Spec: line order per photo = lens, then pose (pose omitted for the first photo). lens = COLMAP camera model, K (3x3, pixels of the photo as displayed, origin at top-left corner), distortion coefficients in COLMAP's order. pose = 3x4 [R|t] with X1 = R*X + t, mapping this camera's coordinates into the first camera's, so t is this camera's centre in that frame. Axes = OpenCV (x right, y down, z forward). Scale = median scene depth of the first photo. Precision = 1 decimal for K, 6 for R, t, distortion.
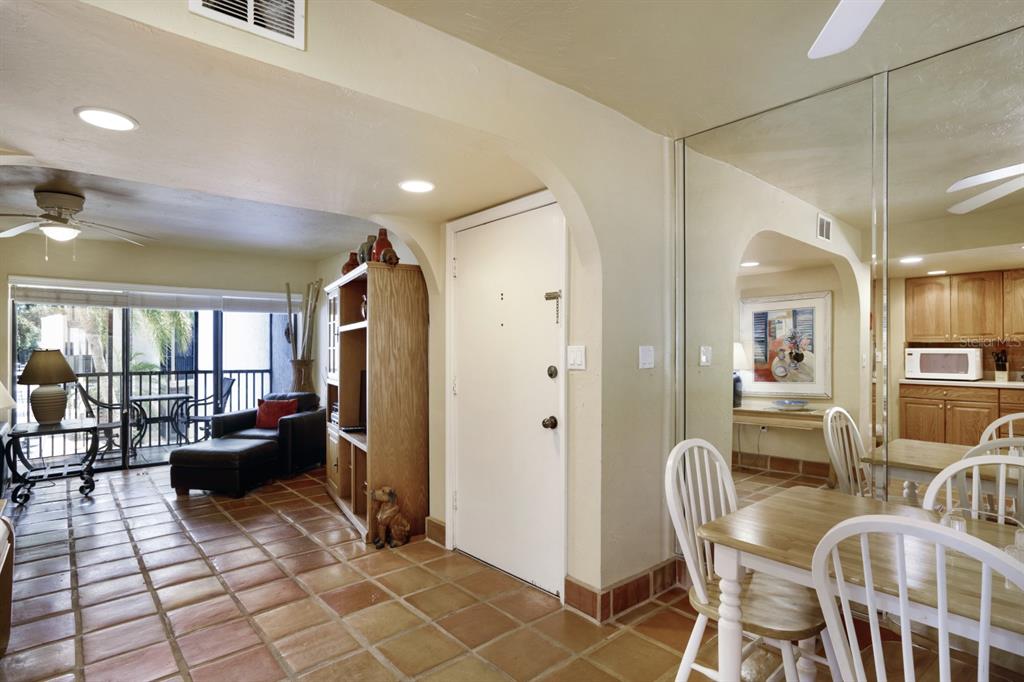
lens RADIAL K [[546.6, 0, 517.9], [0, 546.6, 345.8], [0, 0, 1]] dist [-0.047374, 0.012020]
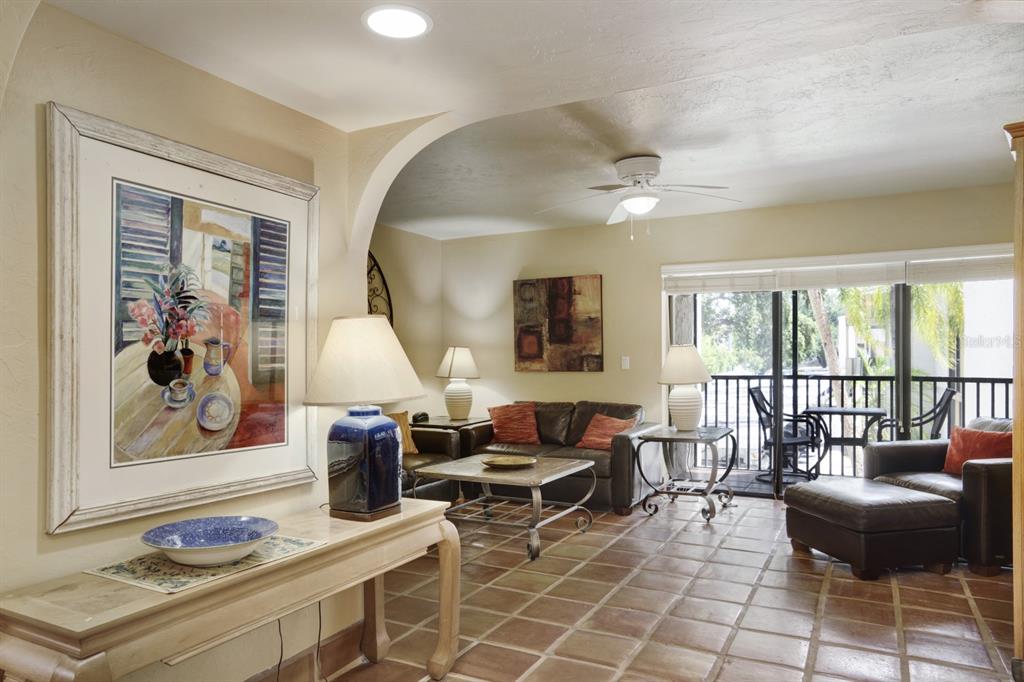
lens RADIAL K [[688.3, 0, 515.6], [0, 688.3, 354.2], [0, 0, 1]] dist [0.041611, -0.000182]
pose [[0.363467, -0.000720, -0.931607, 0.073982], [0.008422, 0.999961, 0.002512, 0.016419], [0.931569, -0.008759, 0.363459, 0.302654]]
